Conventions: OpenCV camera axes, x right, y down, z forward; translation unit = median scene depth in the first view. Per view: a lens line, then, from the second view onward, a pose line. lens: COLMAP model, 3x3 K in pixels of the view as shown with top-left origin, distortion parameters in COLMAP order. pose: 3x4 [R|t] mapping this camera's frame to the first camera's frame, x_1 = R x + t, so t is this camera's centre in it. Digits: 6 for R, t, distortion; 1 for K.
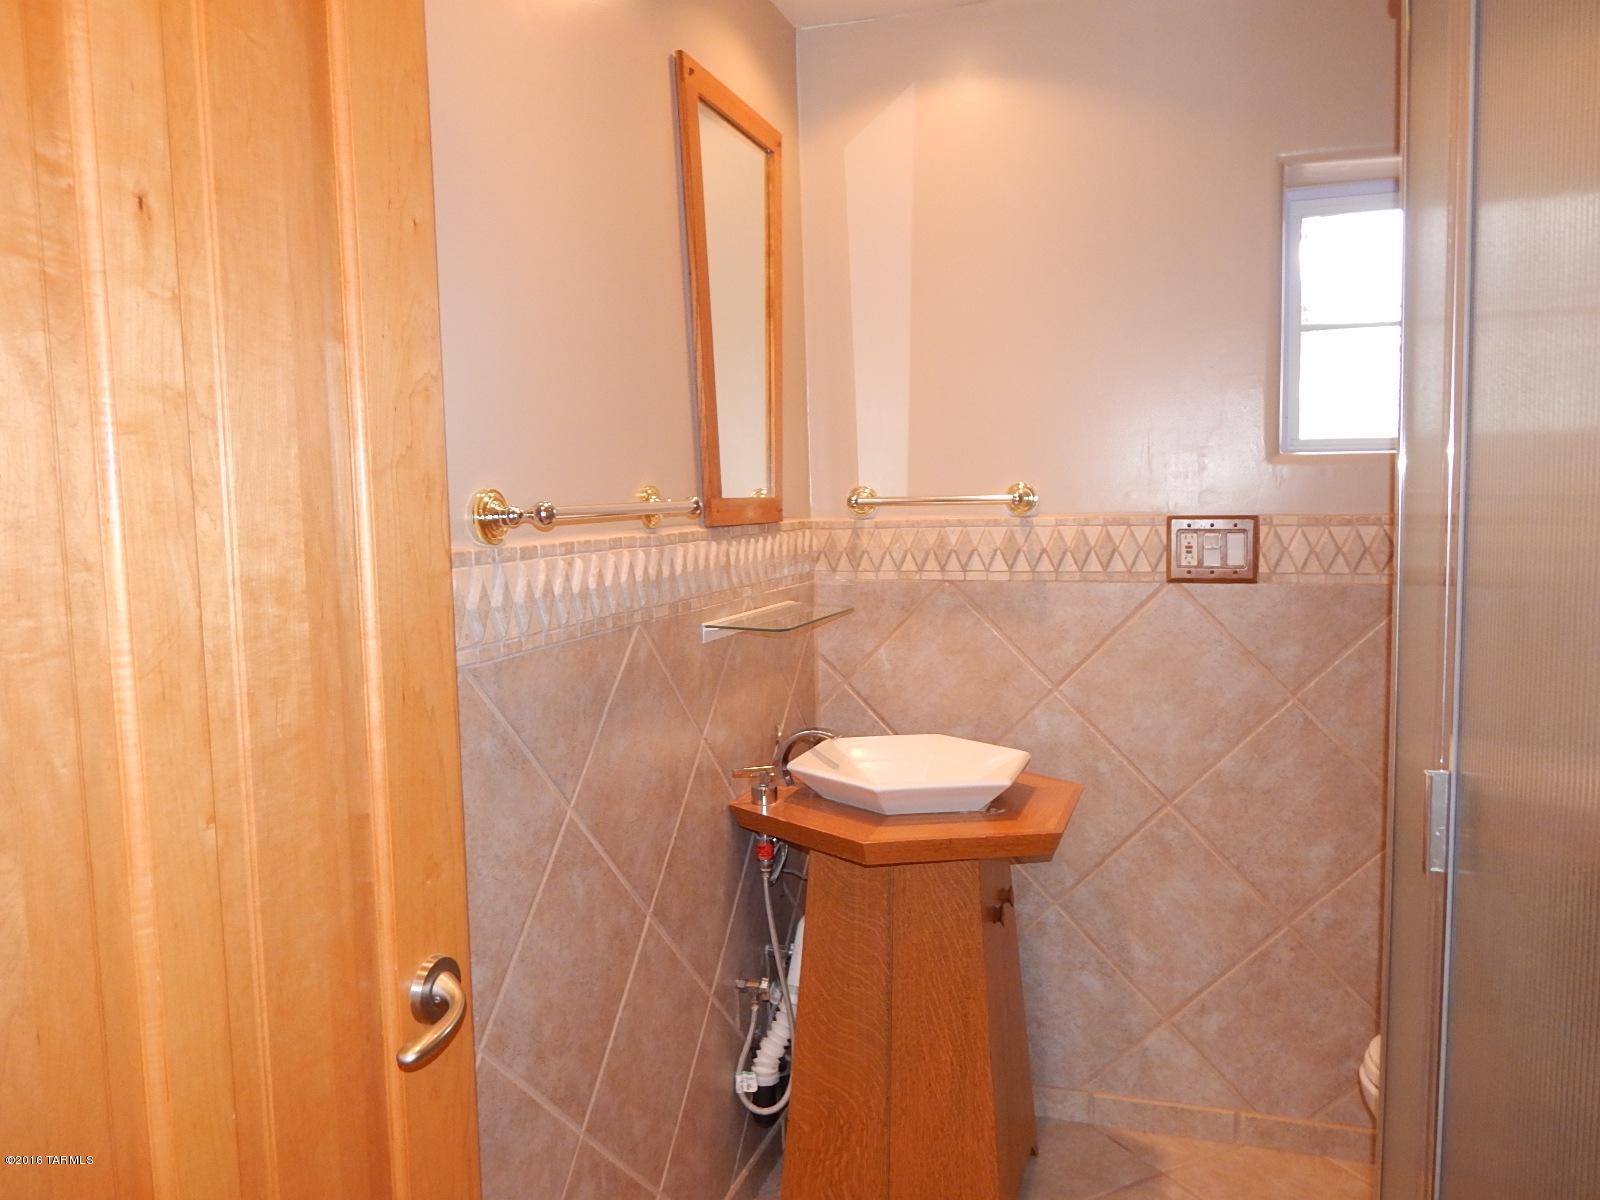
lens RADIAL K [[1164.6, 0, 801.4], [0, 1164.6, 599.8], [0, 0, 1]] dist [0.009762, 0.005044]
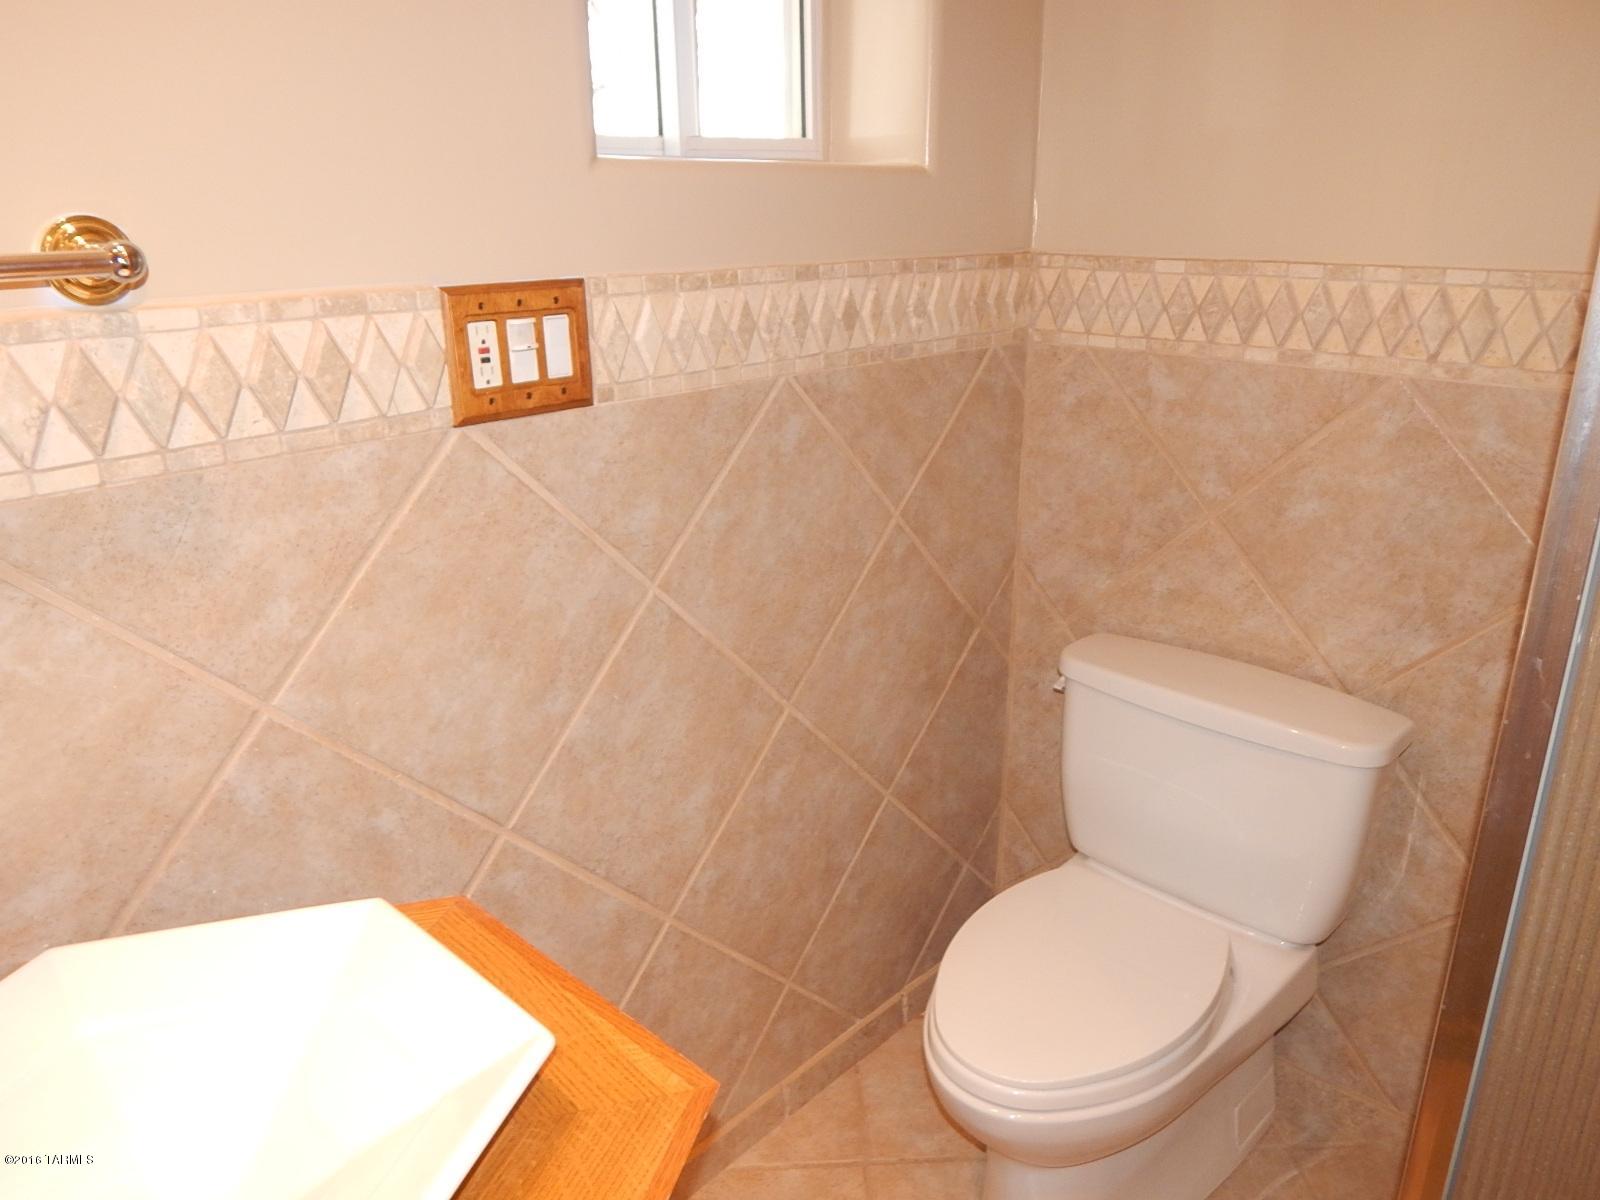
lens RADIAL K [[1164.6, 0, 800.1], [0, 1164.6, 596.8], [0, 0, 1]] dist [0.009762, 0.005044]
pose [[0.407727, -0.287409, 0.866692, -0.069949], [0.085730, 0.957028, 0.277035, -0.069818], [-0.909071, -0.038653, 0.414845, 0.661791]]
